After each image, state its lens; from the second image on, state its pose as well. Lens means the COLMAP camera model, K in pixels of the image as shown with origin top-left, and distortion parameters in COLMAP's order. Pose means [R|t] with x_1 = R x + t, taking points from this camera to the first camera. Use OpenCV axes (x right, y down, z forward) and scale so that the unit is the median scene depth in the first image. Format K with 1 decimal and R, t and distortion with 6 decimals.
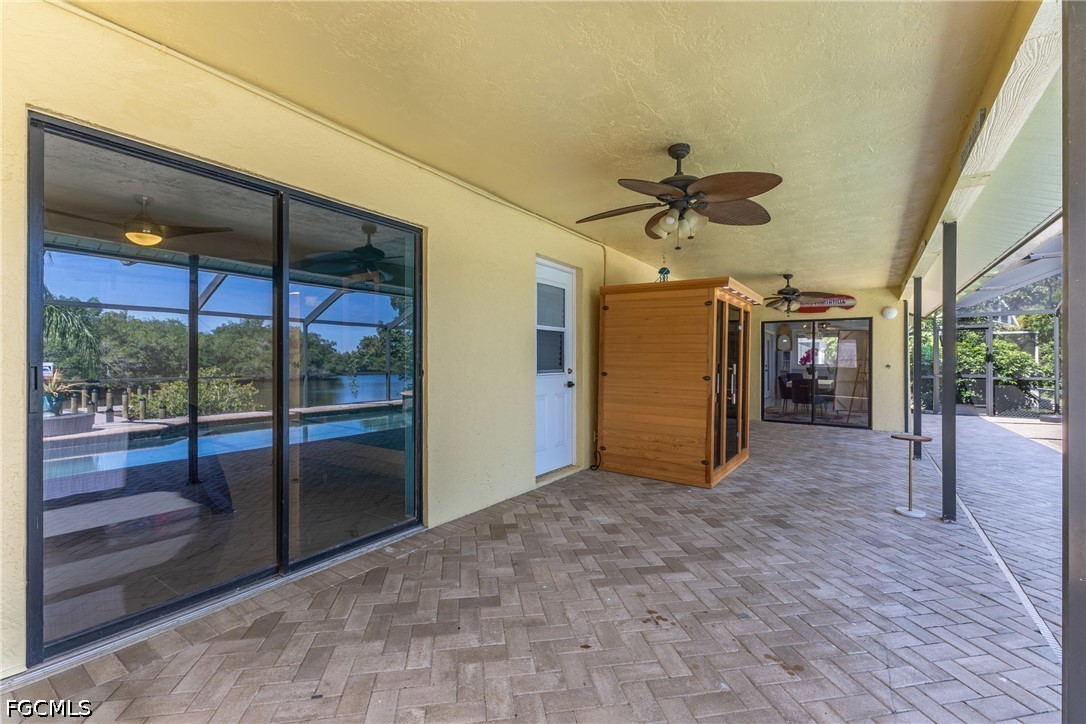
lens RADIAL K [[465.3, 0, 547.7], [0, 465.3, 357.8], [0, 0, 1]] dist [0.002125, -0.000246]
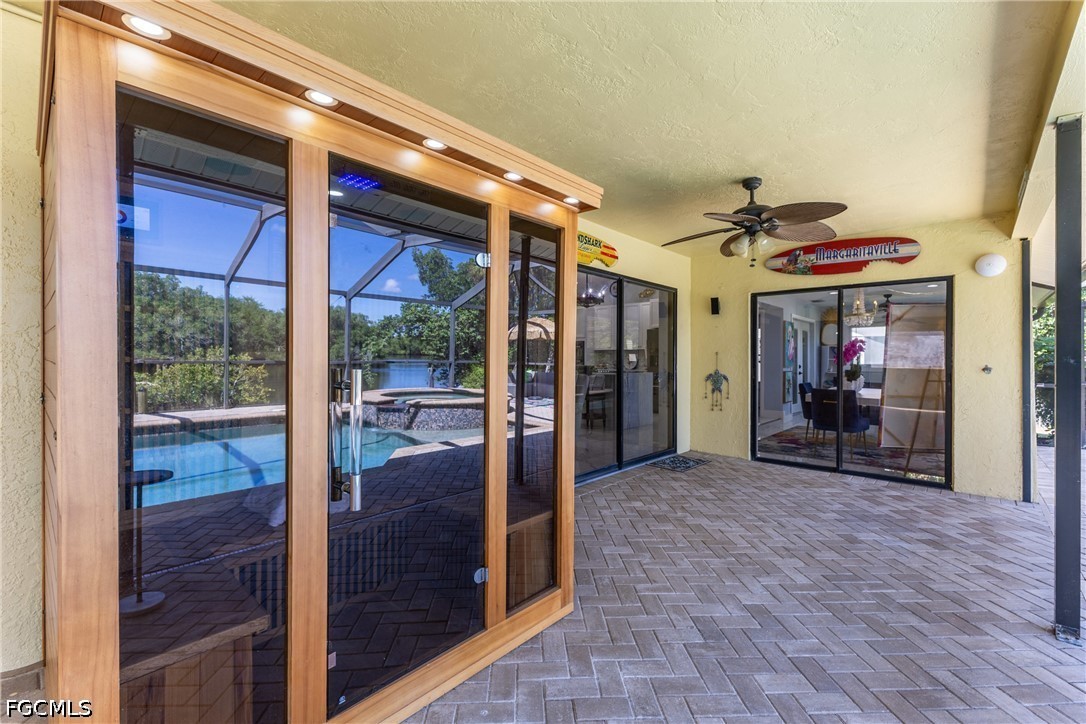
lens RADIAL K [[465.3, 0, 547.7], [0, 465.3, 357.8], [0, 0, 1]] dist [0.002125, -0.000246]
pose [[0.991033, -0.001817, -0.133607, 0.302852], [0.002308, 0.999991, 0.003526, 0.002202], [0.133600, -0.003803, 0.991028, 0.403388]]
